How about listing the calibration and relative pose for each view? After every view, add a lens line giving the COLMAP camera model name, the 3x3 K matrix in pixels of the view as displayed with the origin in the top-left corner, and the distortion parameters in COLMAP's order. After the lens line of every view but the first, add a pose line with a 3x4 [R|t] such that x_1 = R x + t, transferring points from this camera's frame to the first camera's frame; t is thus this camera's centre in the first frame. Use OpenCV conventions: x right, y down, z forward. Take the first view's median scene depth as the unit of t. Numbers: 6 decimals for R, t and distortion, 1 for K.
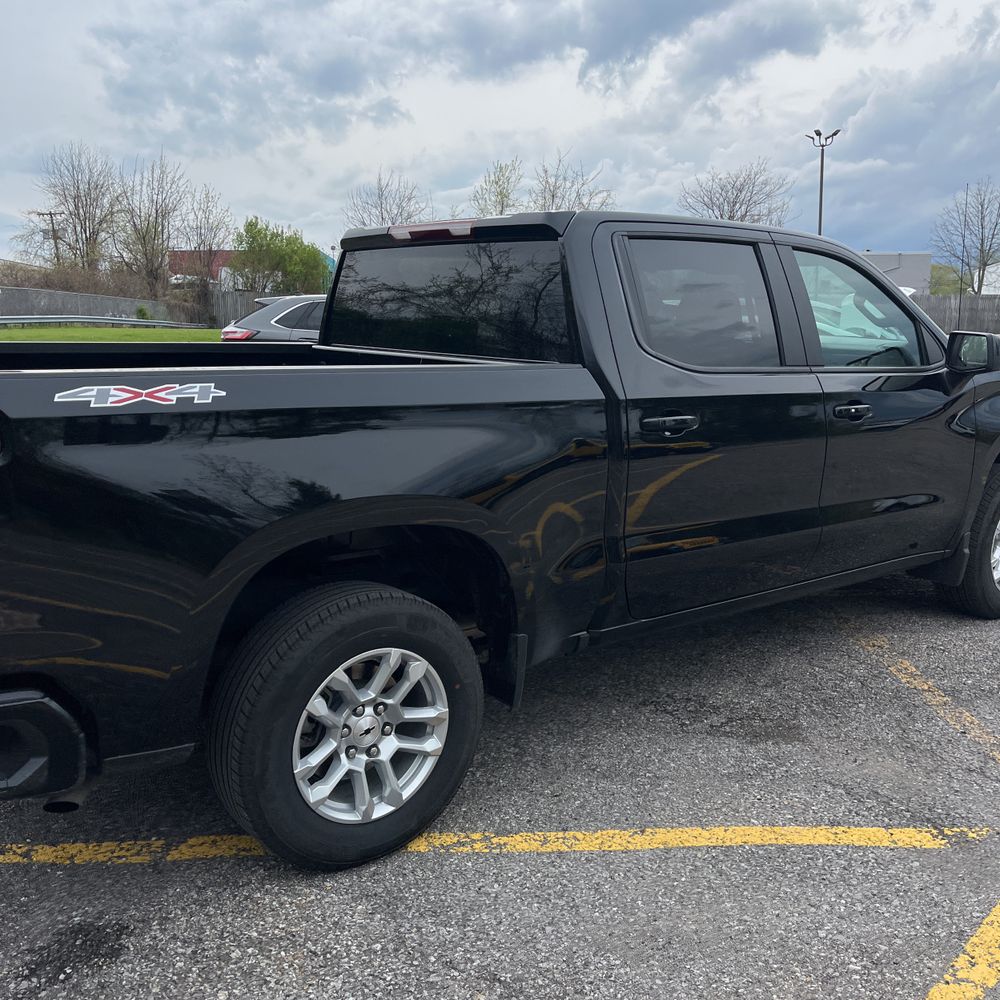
lens RADIAL K [[1020.6, 0, 517.5], [0, 1020.6, 512.2], [0, 0, 1]] dist [0.029058, 0.000000]
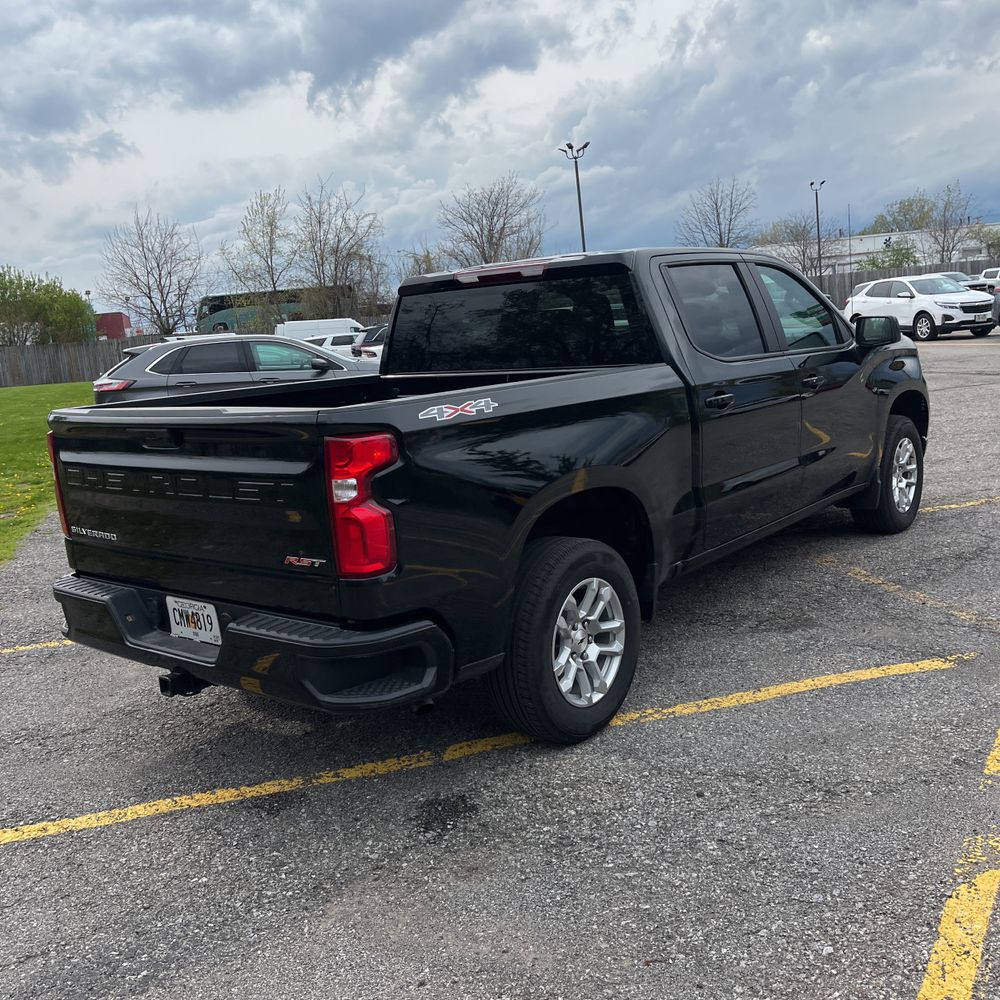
lens RADIAL K [[1020.6, 0, 500.3], [0, 1020.6, 518.3], [0, 0, 1]] dist [0.029058, 0.000000]
pose [[0.973123, -0.128405, 0.191163, -0.444728], [0.130725, 0.991419, 0.000478, 0.032022], [-0.189584, 0.024525, 0.981558, -0.299176]]
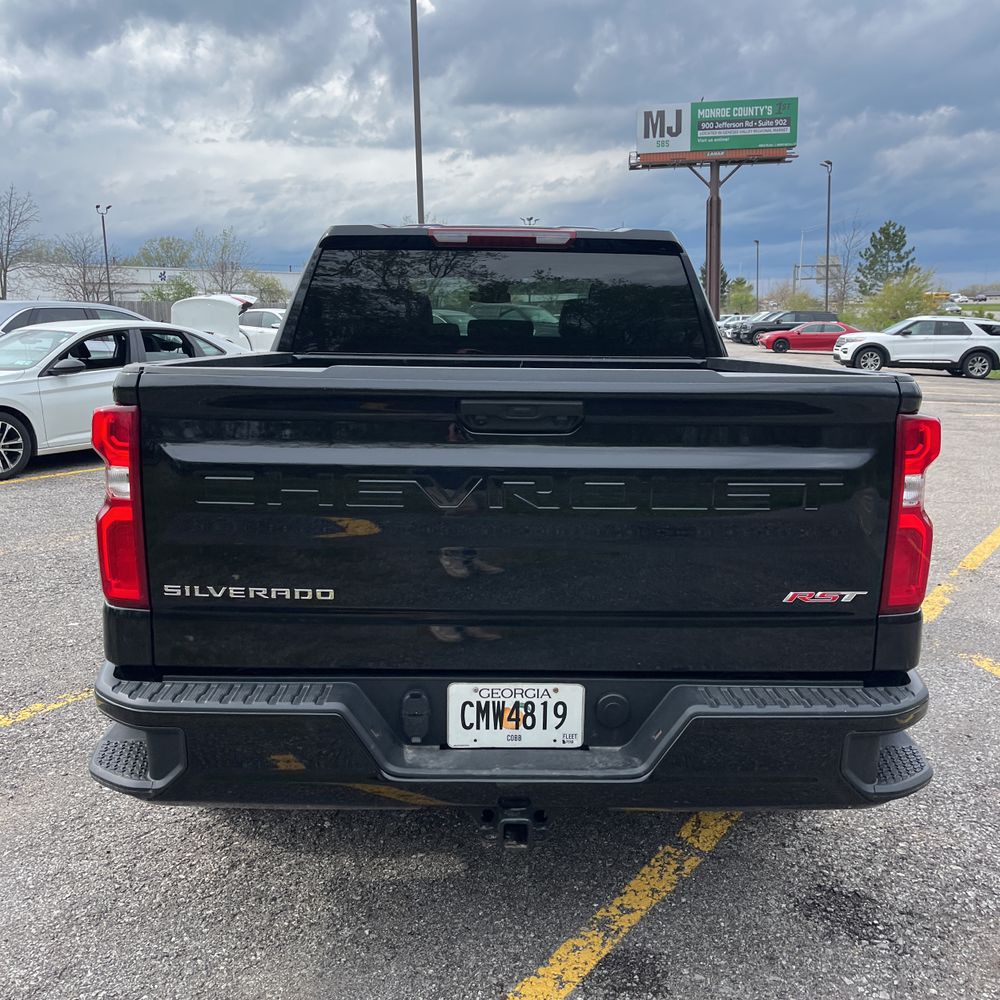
lens RADIAL K [[1020.6, 0, 501.6], [0, 1020.6, 499.0], [0, 0, 1]] dist [0.029058, 0.000000]
pose [[0.607614, -0.139922, 0.781810, -1.112726], [0.154381, 0.986392, 0.056553, -0.088282], [-0.779084, 0.086334, 0.620947, 0.454271]]
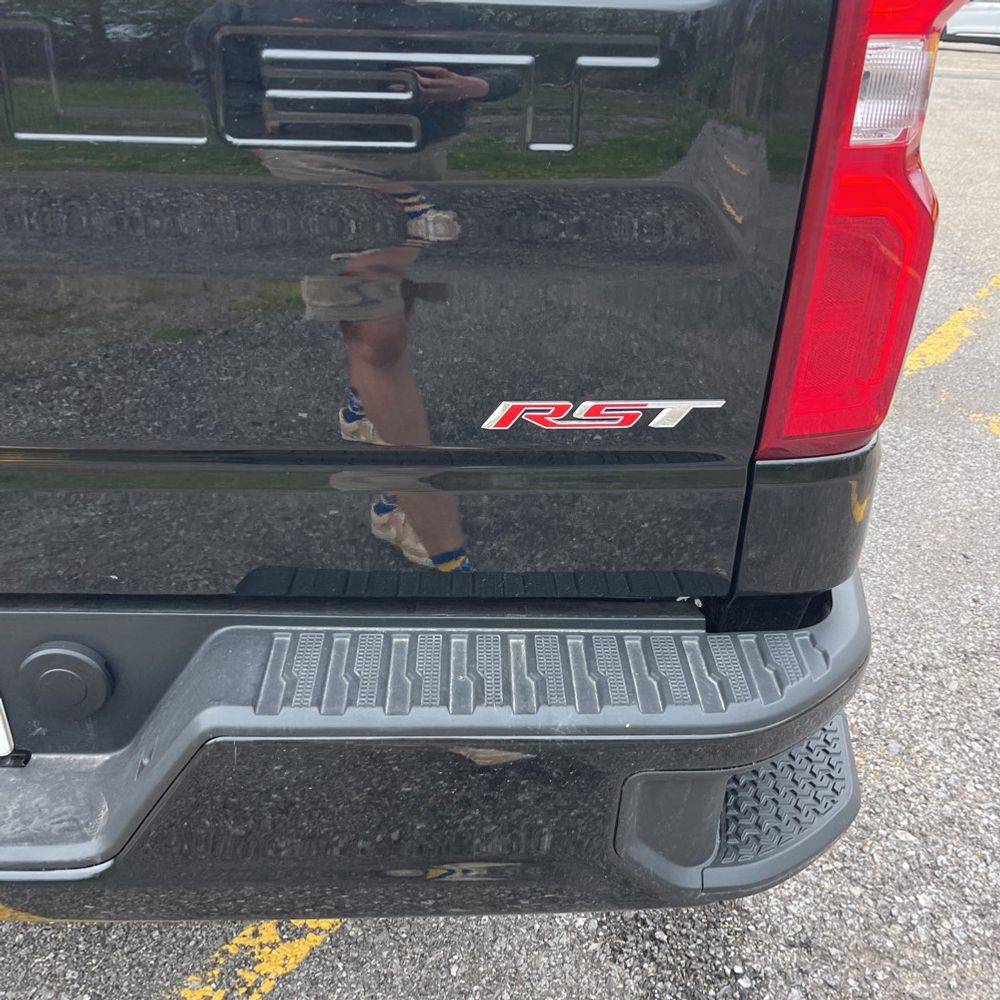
lens RADIAL K [[1020.6, 0, 483.7], [0, 1020.6, 504.1], [0, 0, 1]] dist [0.029058, 0.000000]
pose [[0.632040, -0.346696, 0.693056, -0.637954], [0.146122, 0.931616, 0.332776, -0.015128], [-0.761034, -0.109057, 0.639479, 0.583344]]
